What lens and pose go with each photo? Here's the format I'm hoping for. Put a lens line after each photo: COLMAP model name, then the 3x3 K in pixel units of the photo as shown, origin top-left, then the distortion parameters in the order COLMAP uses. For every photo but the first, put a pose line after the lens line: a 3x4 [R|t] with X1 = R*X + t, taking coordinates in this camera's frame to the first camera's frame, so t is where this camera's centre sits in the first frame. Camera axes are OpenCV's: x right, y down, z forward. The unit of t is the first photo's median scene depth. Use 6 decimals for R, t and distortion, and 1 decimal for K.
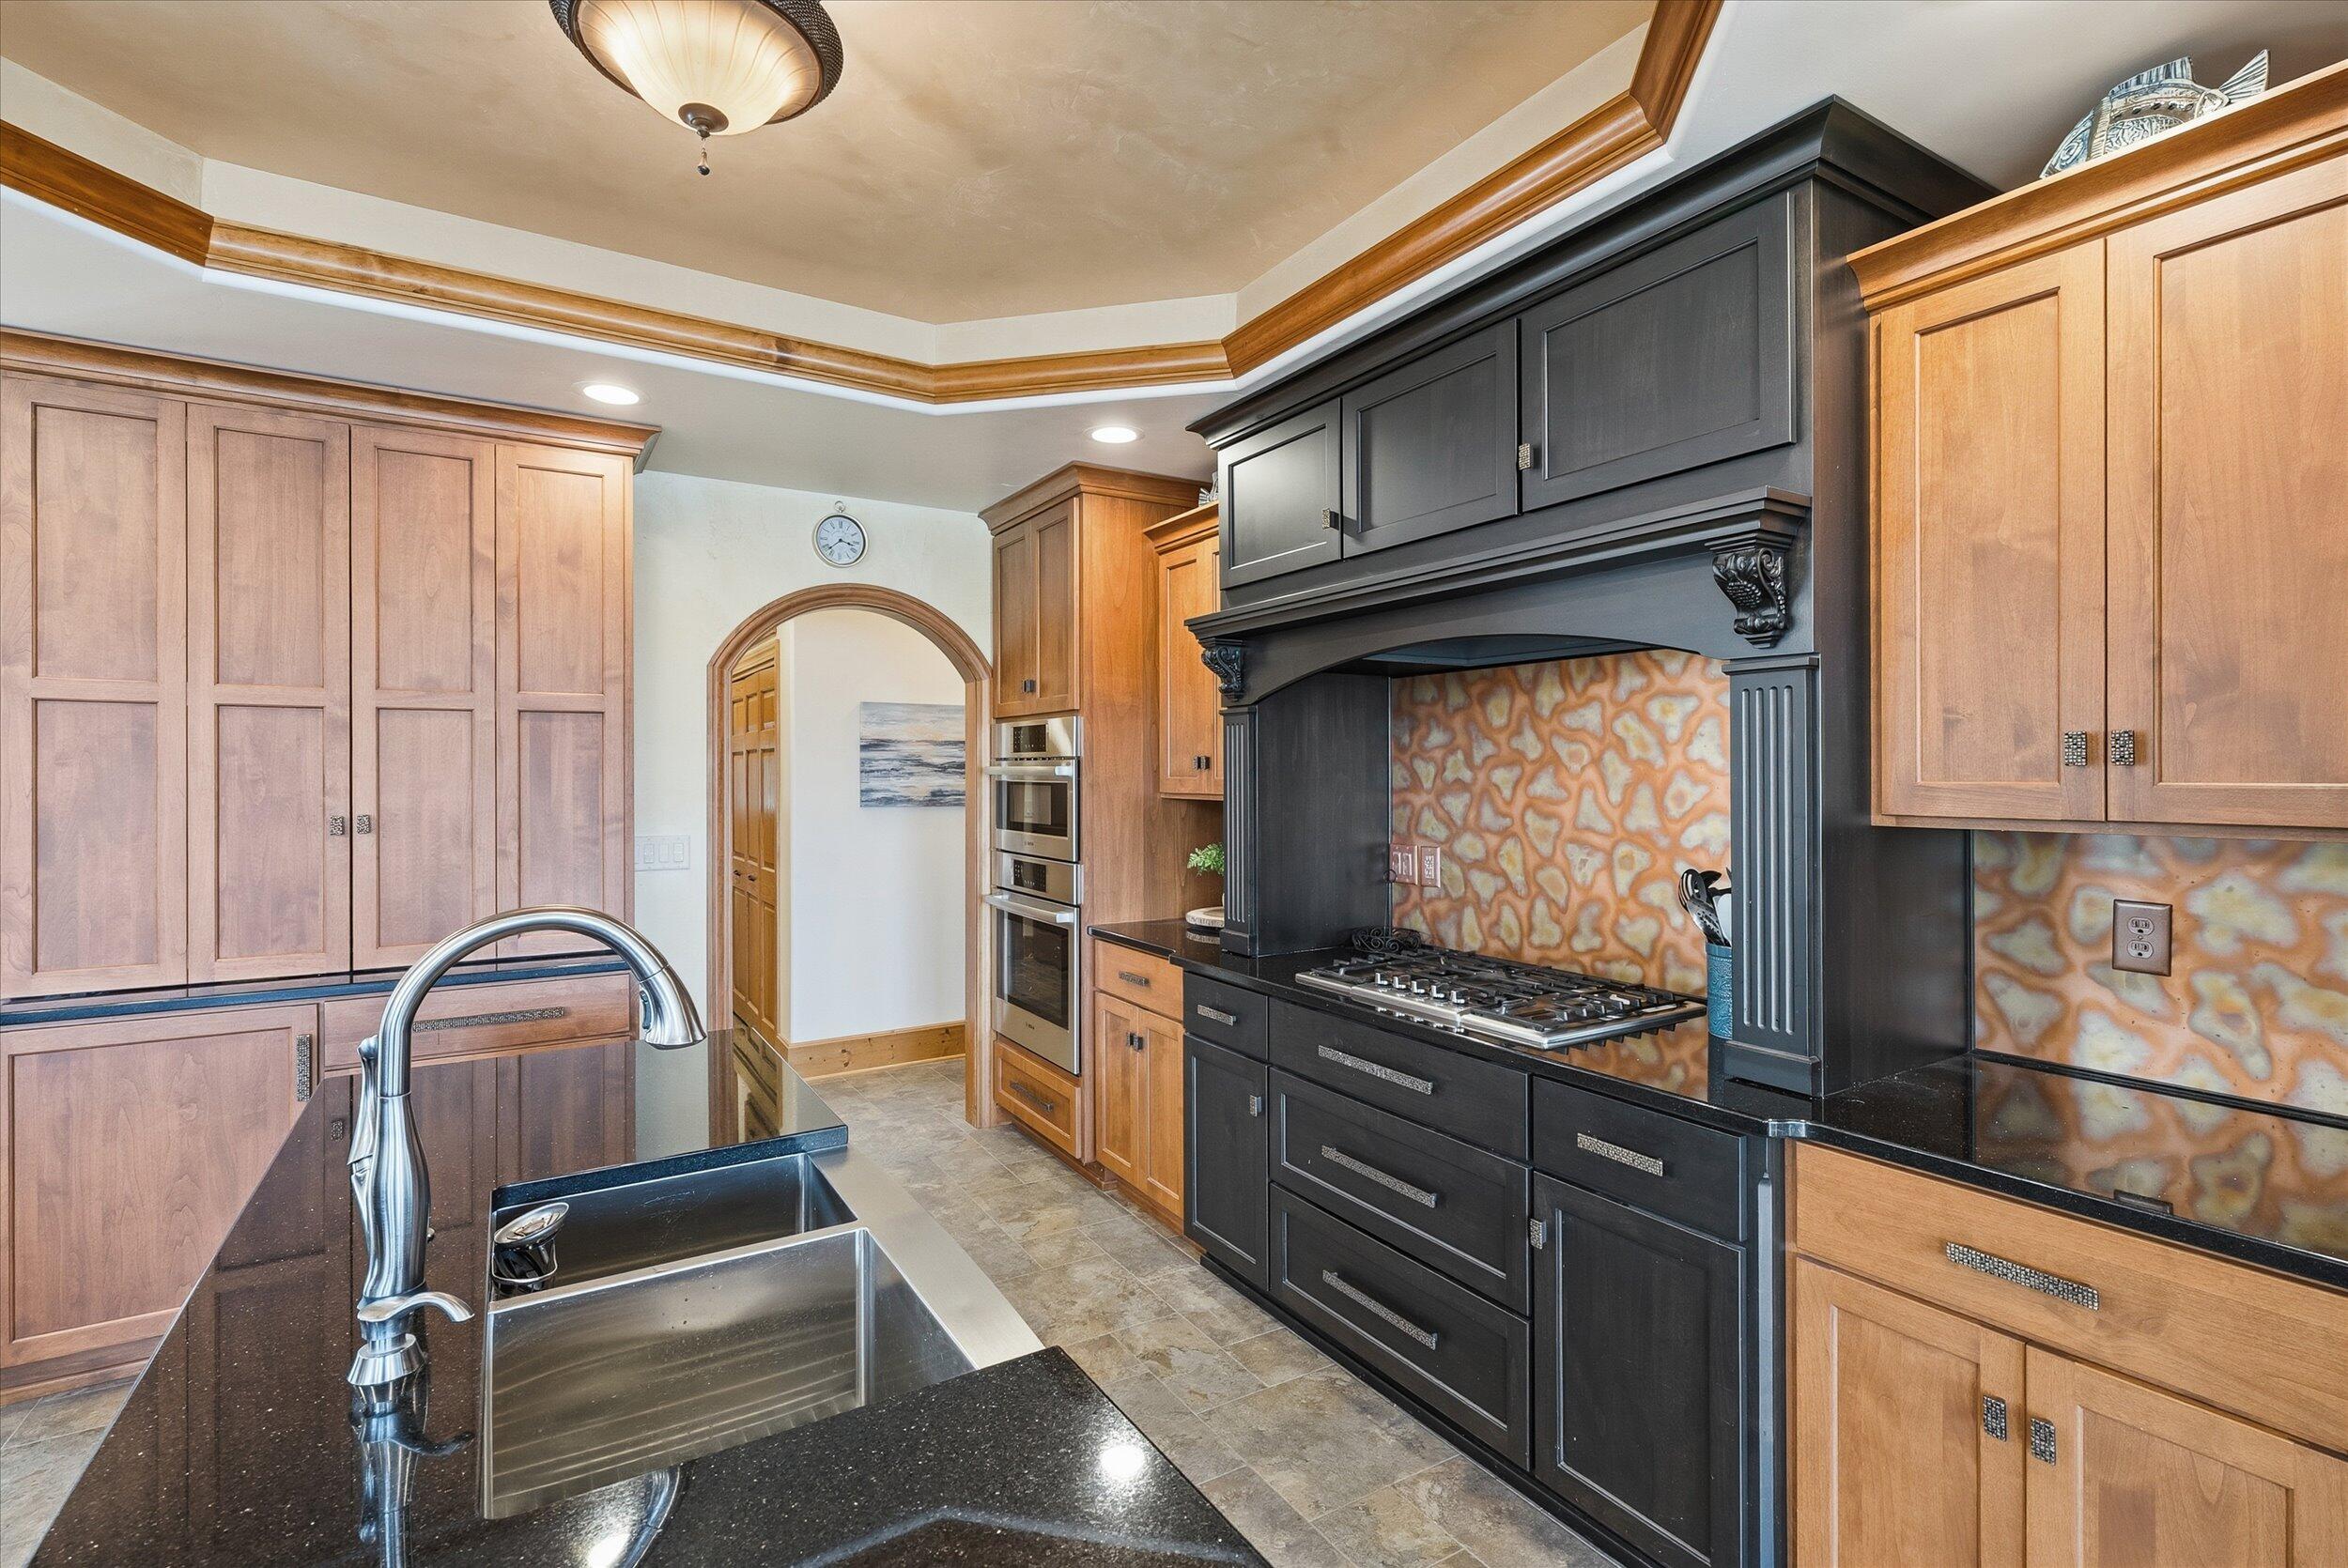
lens RADIAL K [[1083.6, 0, 1174.0], [0, 1083.6, 784.0], [0, 0, 1]] dist [0.003503, 0.000433]
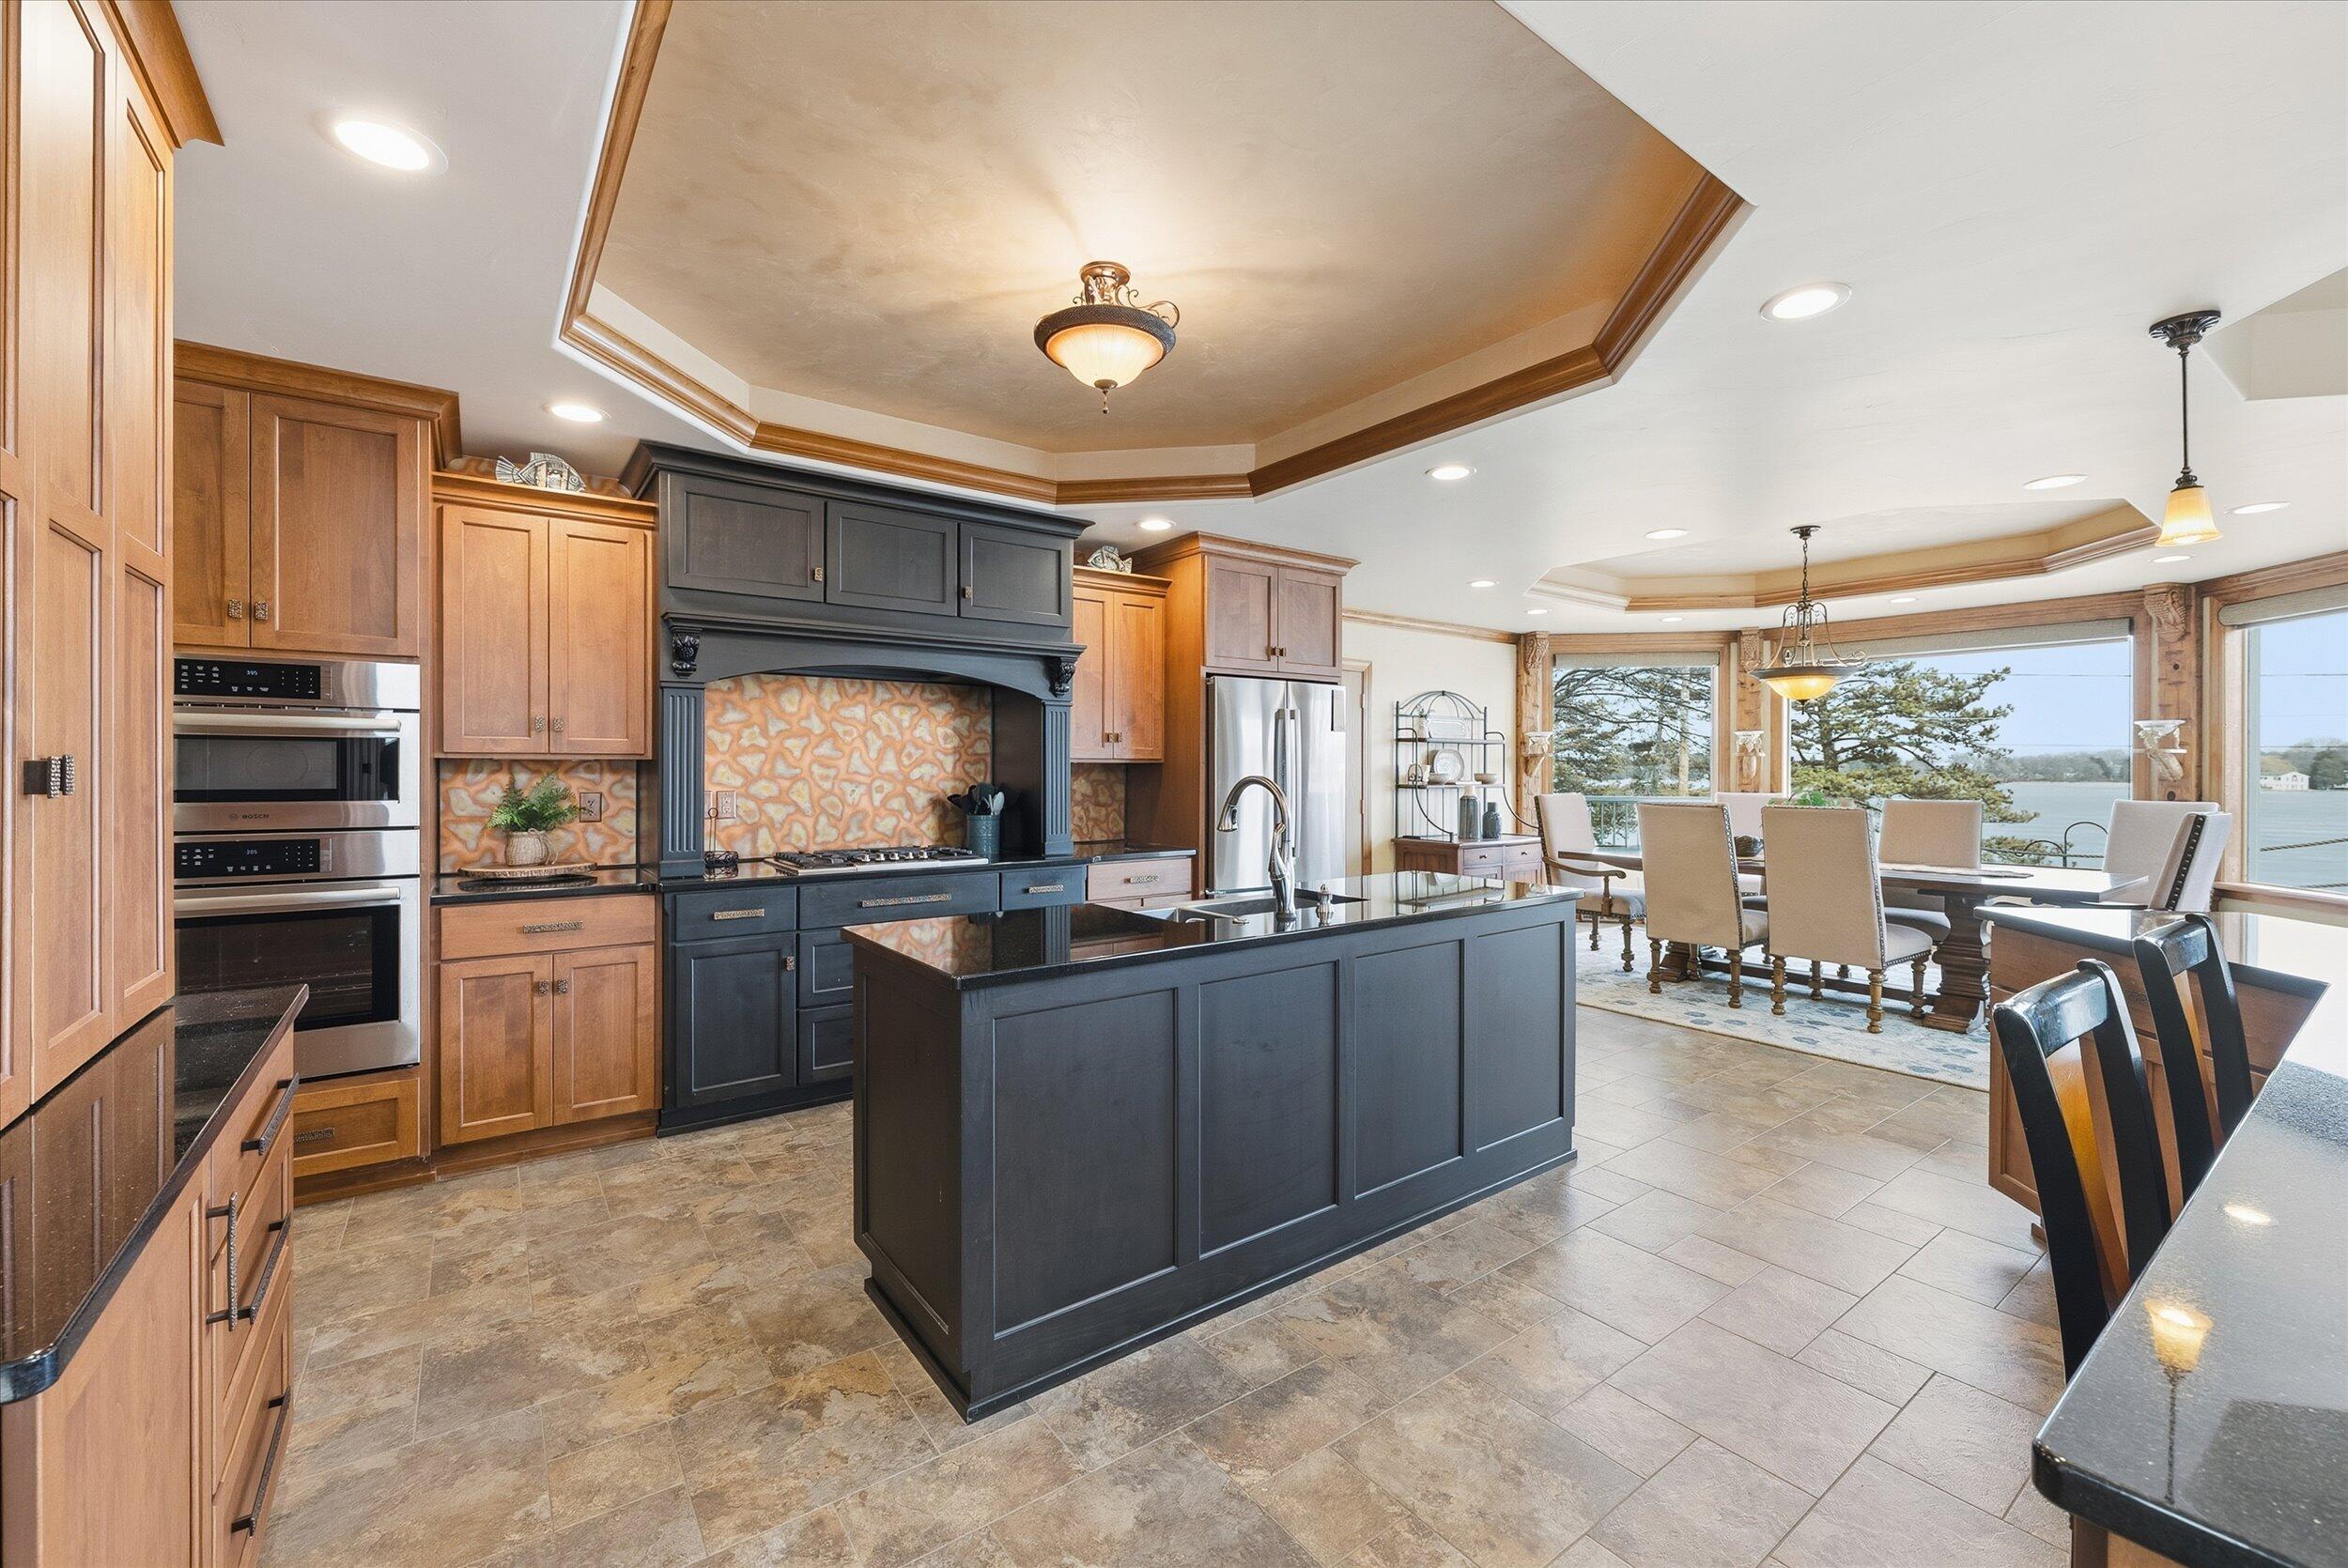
lens RADIAL K [[945.9, 0, 1174.0], [0, 945.9, 784.0], [0, 0, 1]] dist [0.001891, 0.000225]
pose [[-0.082142, -0.010809, 0.996562, -1.183895], [0.011185, 0.999868, 0.011767, 0.044490], [-0.996558, 0.012113, -0.082010, 0.561362]]
